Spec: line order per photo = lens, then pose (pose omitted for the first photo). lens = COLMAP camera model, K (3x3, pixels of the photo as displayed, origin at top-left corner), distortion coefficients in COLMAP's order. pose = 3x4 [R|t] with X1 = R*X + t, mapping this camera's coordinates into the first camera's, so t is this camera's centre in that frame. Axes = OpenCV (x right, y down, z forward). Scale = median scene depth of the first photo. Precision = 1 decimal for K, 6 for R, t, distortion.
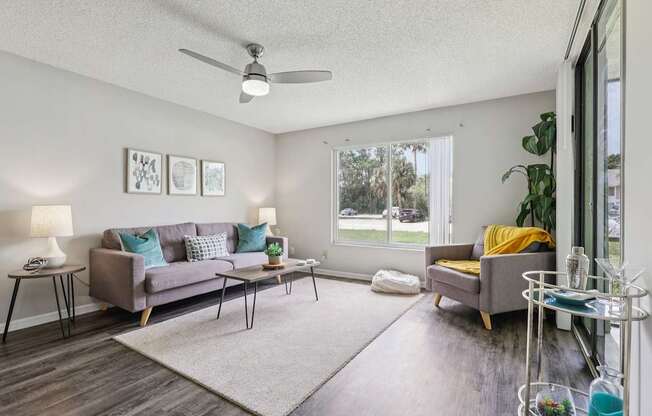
lens RADIAL K [[307.0, 0, 326.0], [0, 307.0, 208.0], [0, 0, 1]] dist [-0.000636, 0.000230]
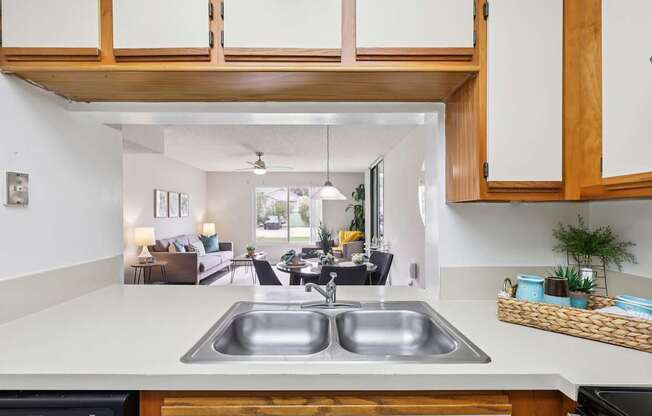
lens RADIAL K [[311.5, 0, 325.8], [0, 311.5, 220.2], [0, 0, 1]] dist [0.000911, 0.000123]
pose [[0.837545, -0.013204, 0.546209, -0.764129], [0.003523, 0.999818, 0.018769, -0.061759], [-0.546357, -0.013796, 0.837439, -0.808457]]
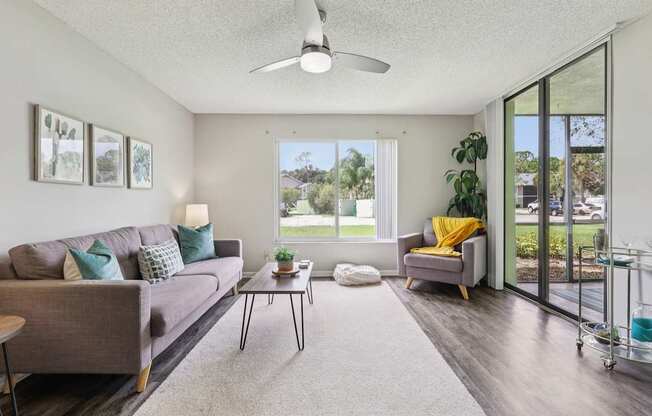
lens RADIAL K [[307.0, 0, 326.0], [0, 307.0, 208.0], [0, 0, 1]] dist [-0.000636, 0.000230]
pose [[0.836824, -0.015134, 0.547264, -0.490882], [0.007064, 0.999833, 0.016848, -0.004169], [-0.547427, -0.010233, 0.836791, 0.202366]]
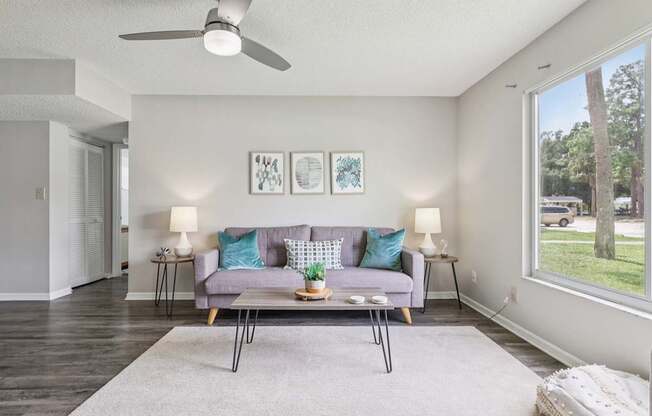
lens RADIAL K [[323.5, 0, 326.0], [0, 323.5, 208.0], [0, 0, 1]] dist [-0.001585, 0.000249]
pose [[0.553495, -0.004716, -0.832839, 0.402431], [0.001942, 0.999989, -0.004371, 0.003212], [0.832850, 0.000802, 0.553498, 0.579368]]
